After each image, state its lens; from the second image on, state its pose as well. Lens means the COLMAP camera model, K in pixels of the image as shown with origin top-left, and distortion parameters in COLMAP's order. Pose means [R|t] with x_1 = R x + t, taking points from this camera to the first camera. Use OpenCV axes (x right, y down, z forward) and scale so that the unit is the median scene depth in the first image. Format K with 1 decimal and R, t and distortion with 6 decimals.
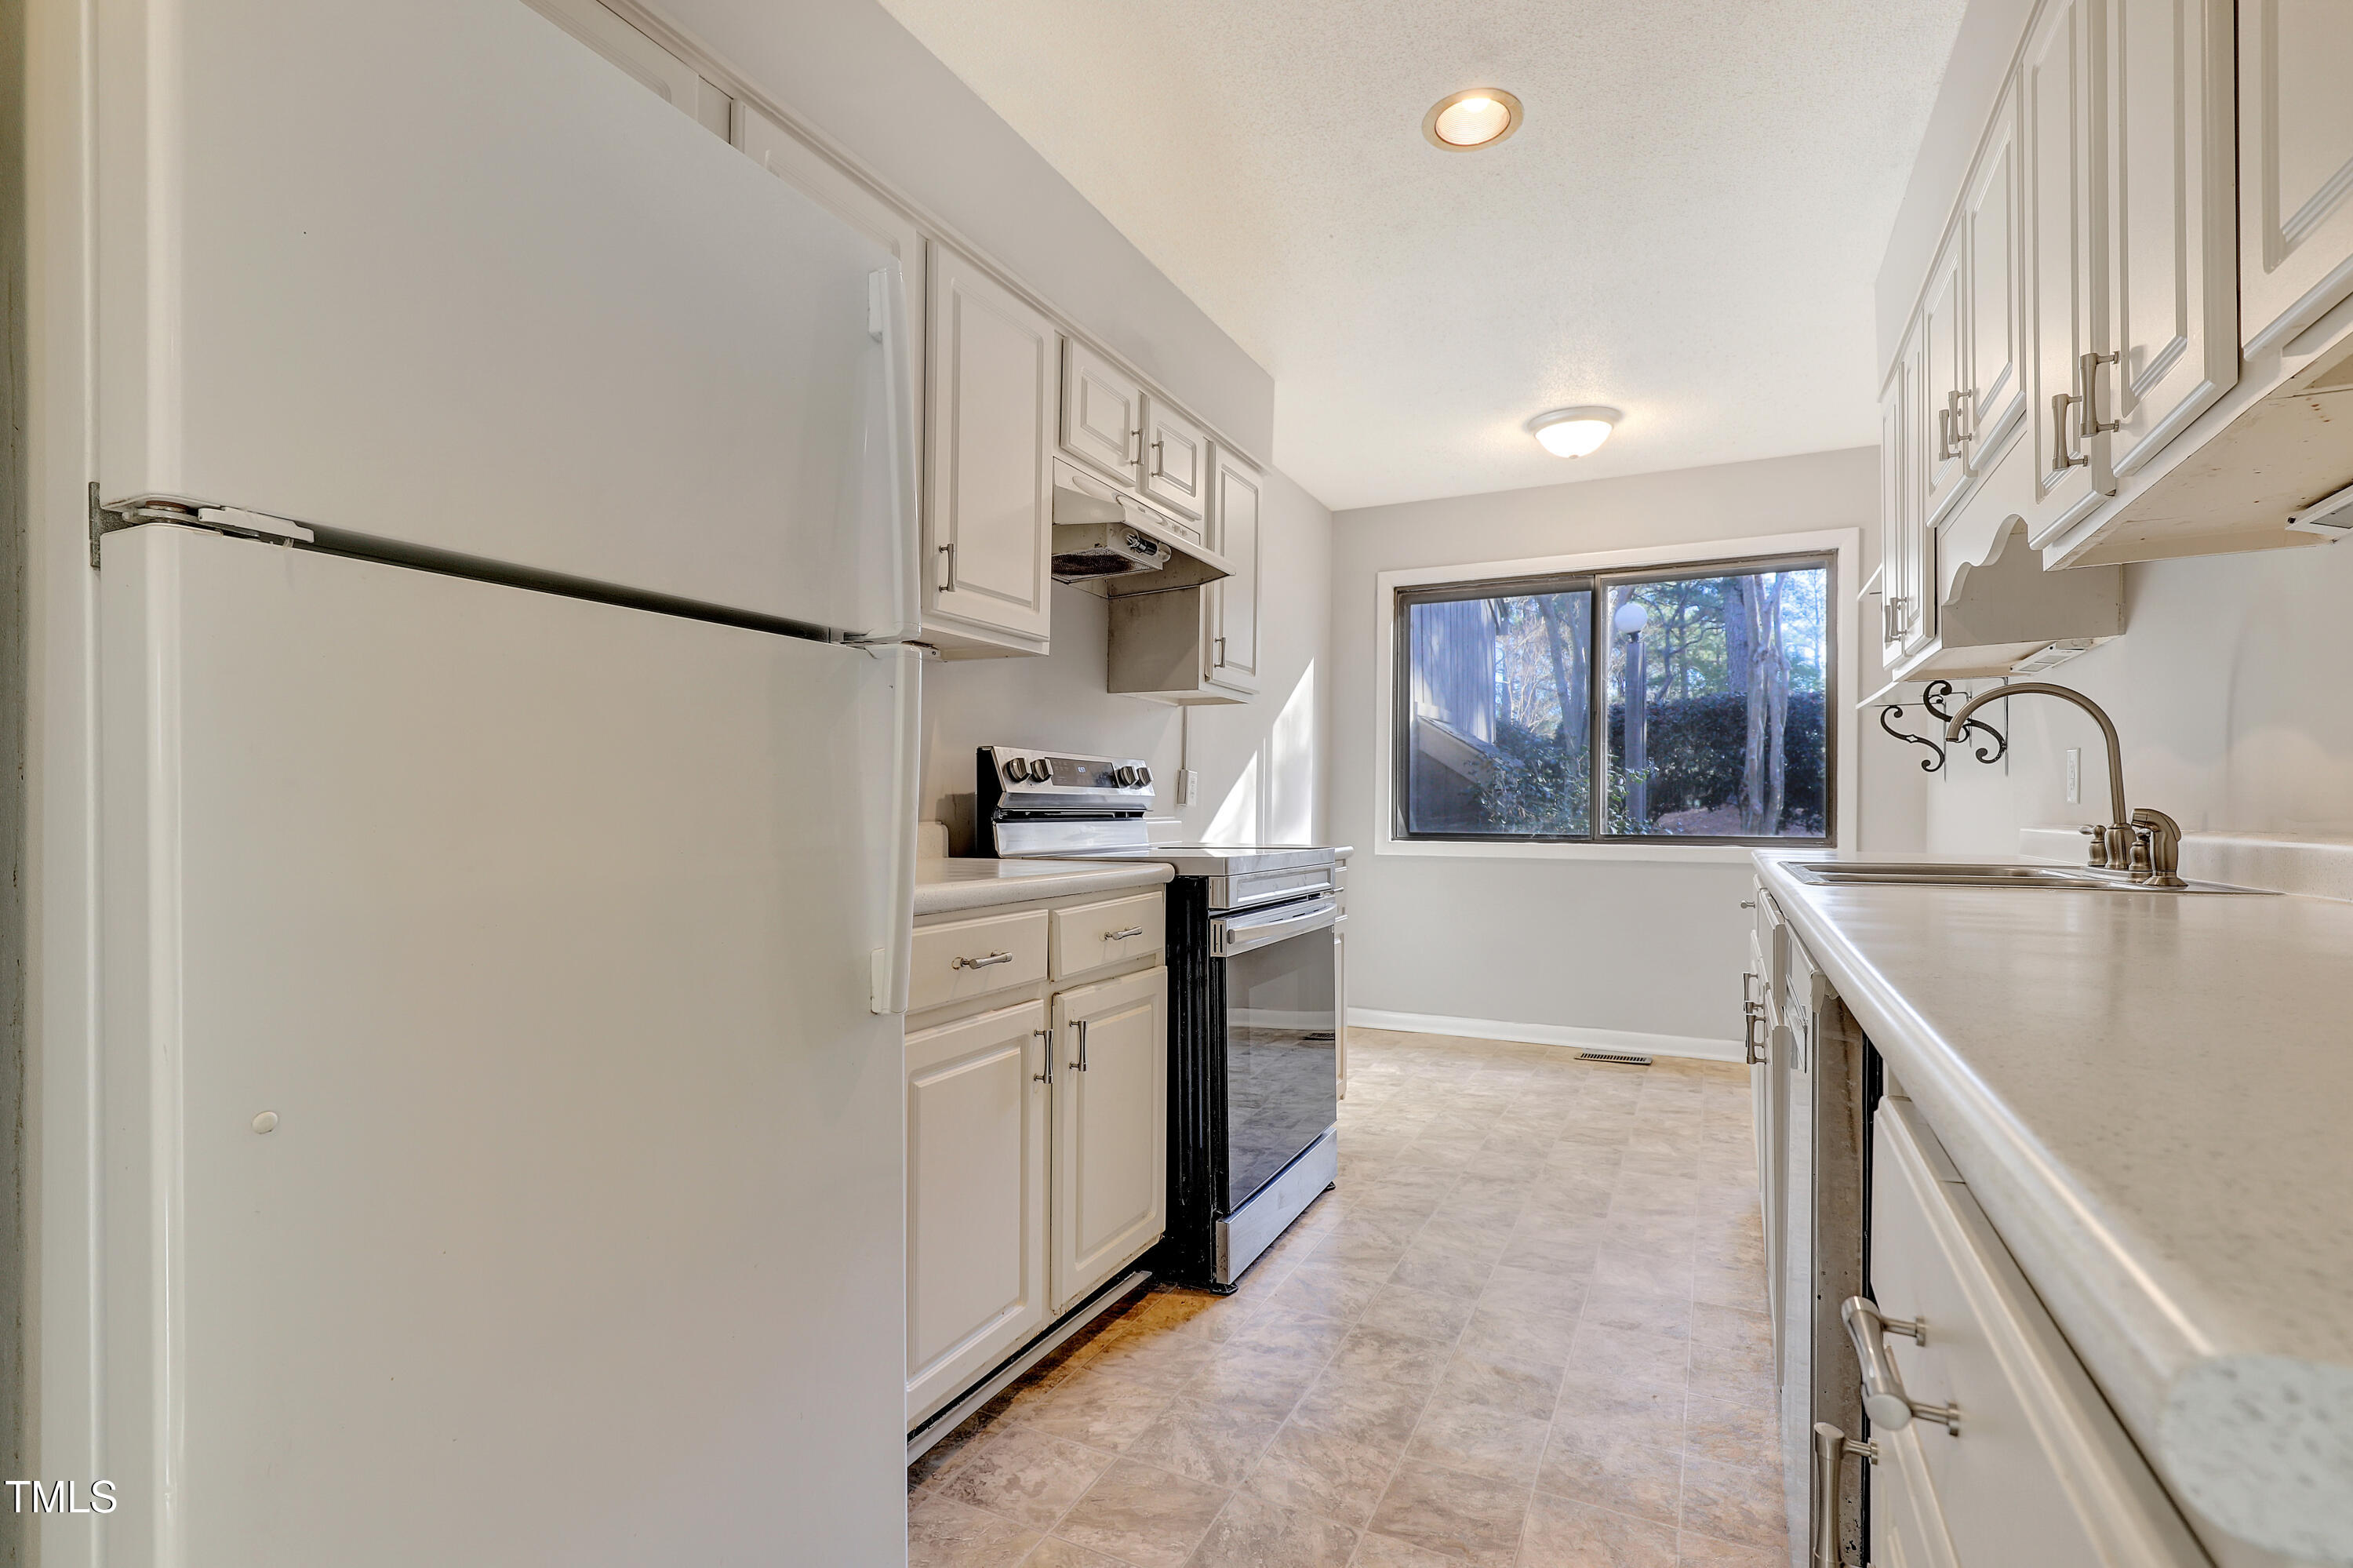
lens RADIAL K [[1074.7, 0, 1170.9], [0, 1074.7, 809.9], [0, 0, 1]] dist [-0.001637, -0.000247]
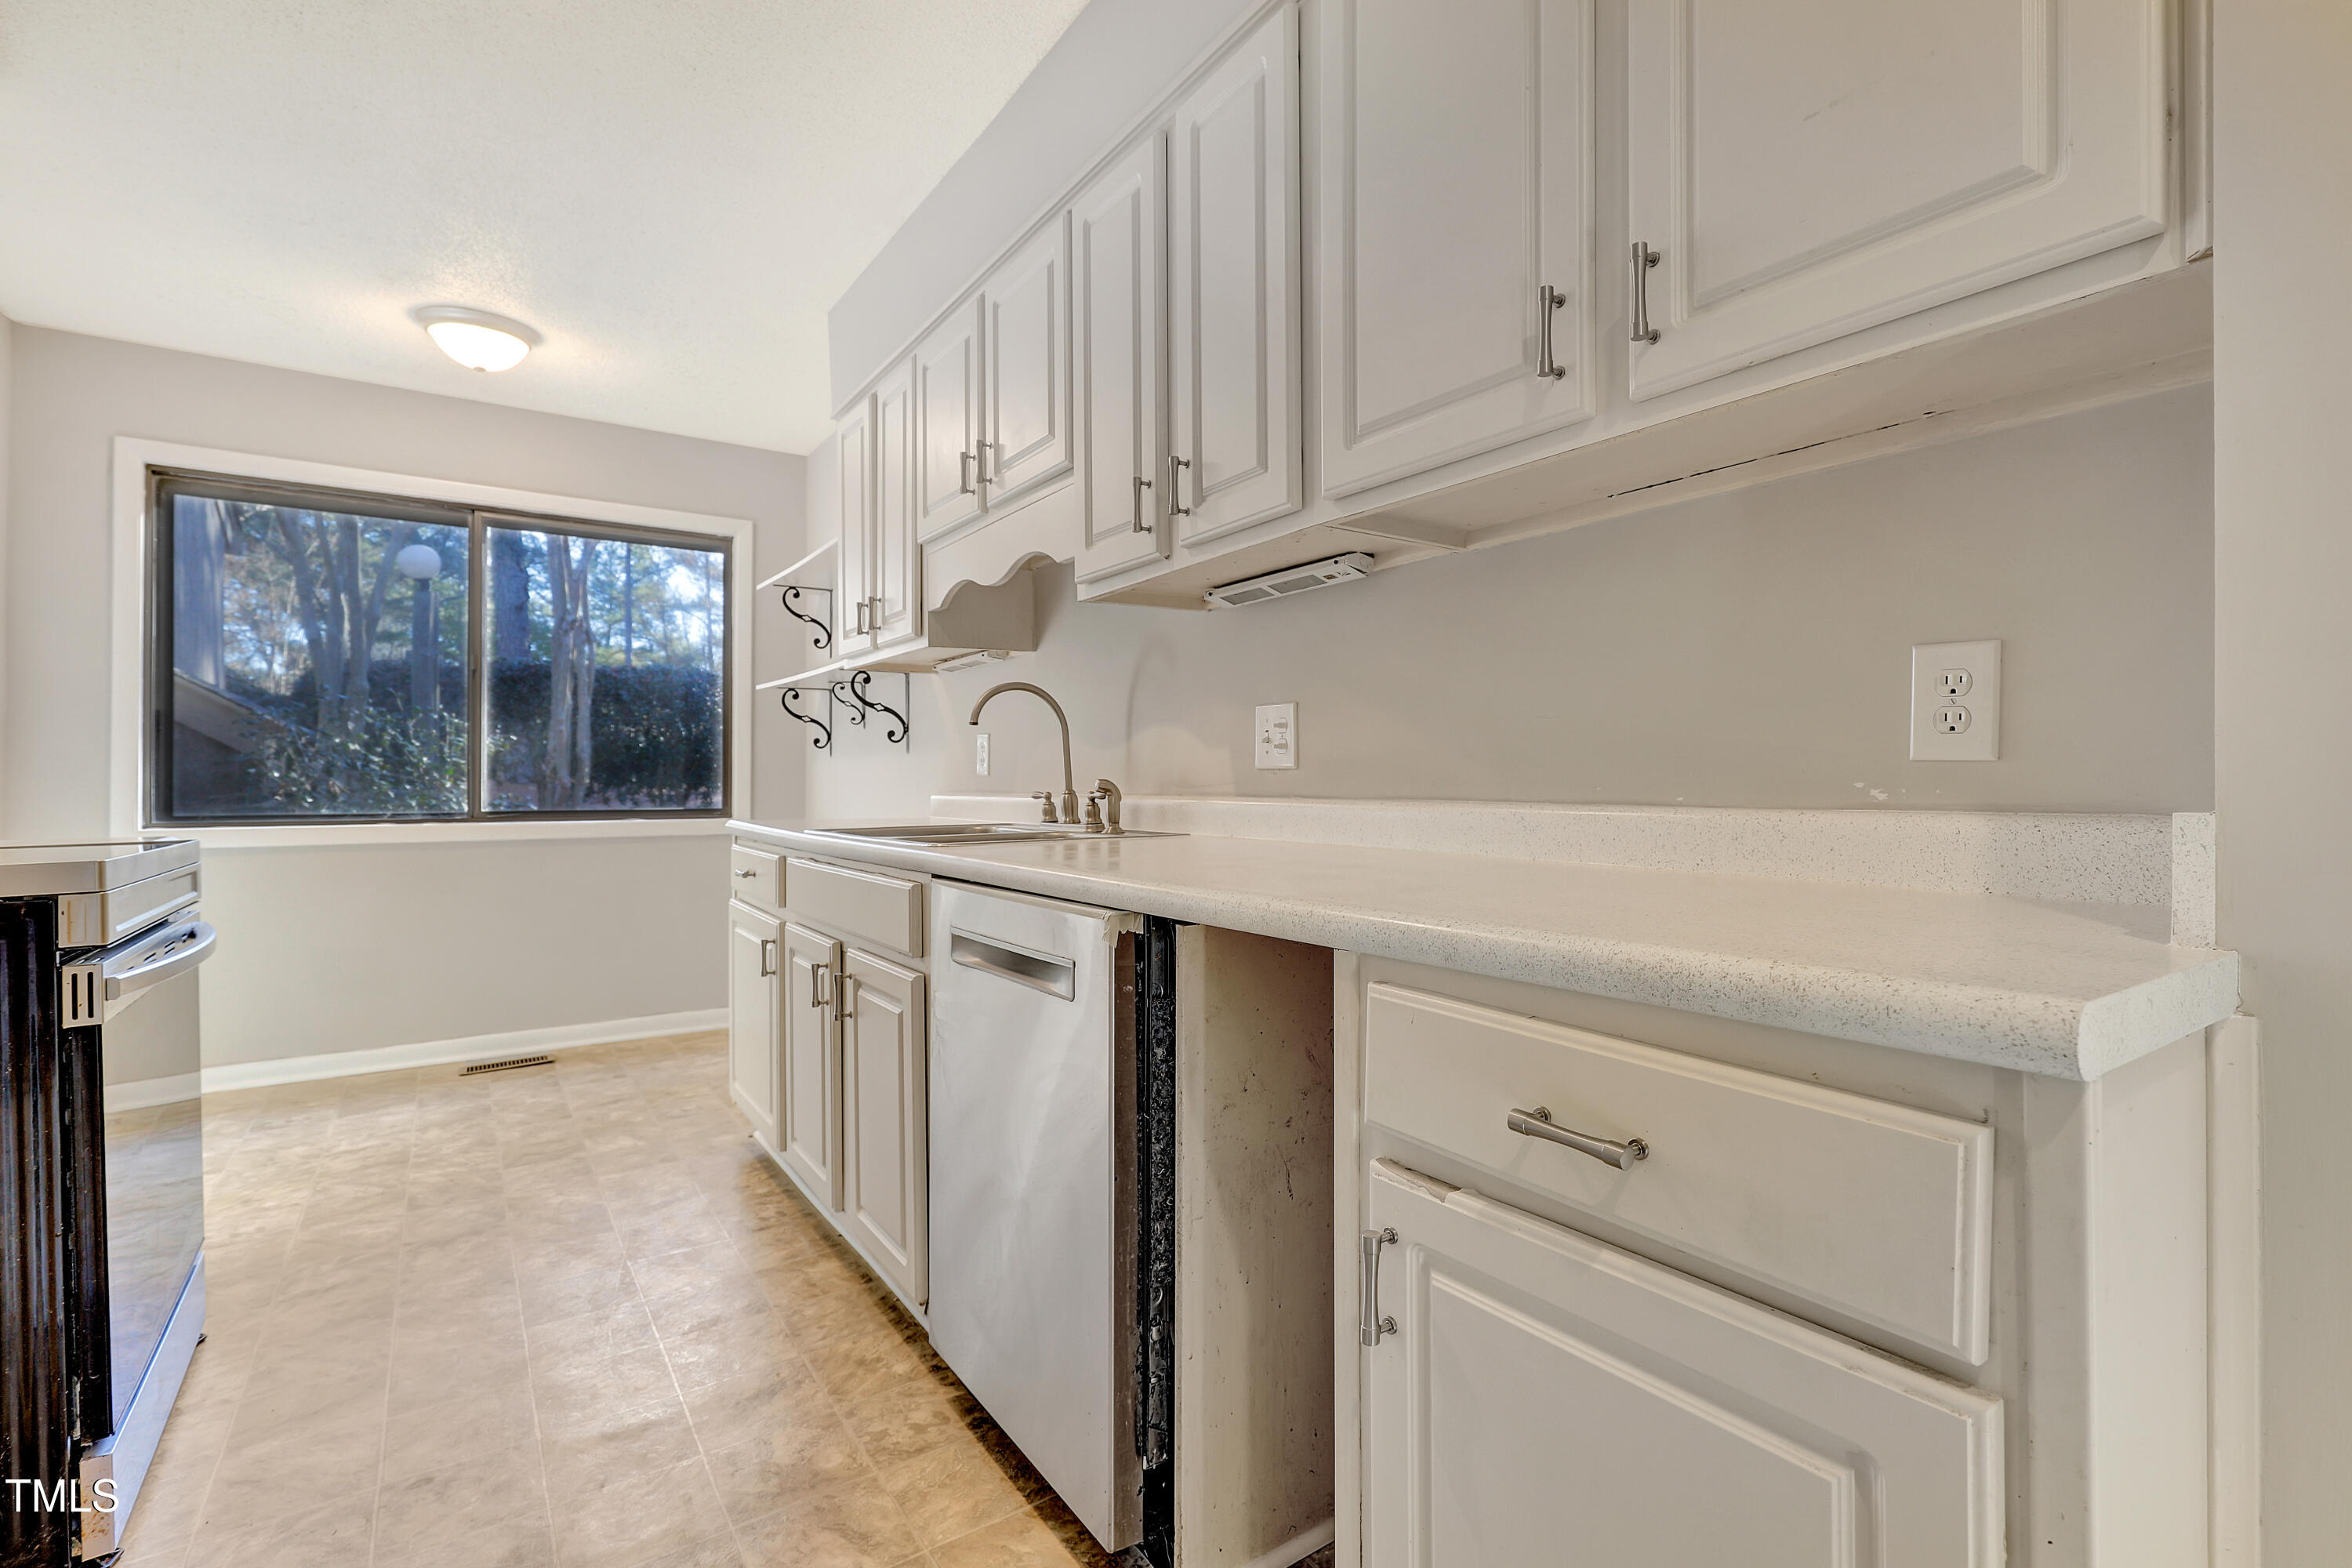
lens RADIAL K [[1082.4, 0, 1192.3], [0, 1082.4, 790.1], [0, 0, 1]] dist [0.000206, 0.000267]
pose [[0.469682, -0.010061, 0.882779, -0.134234], [0.004537, 0.999949, 0.008982, 0.000422], [-0.882824, -0.000213, 0.469704, 0.106429]]
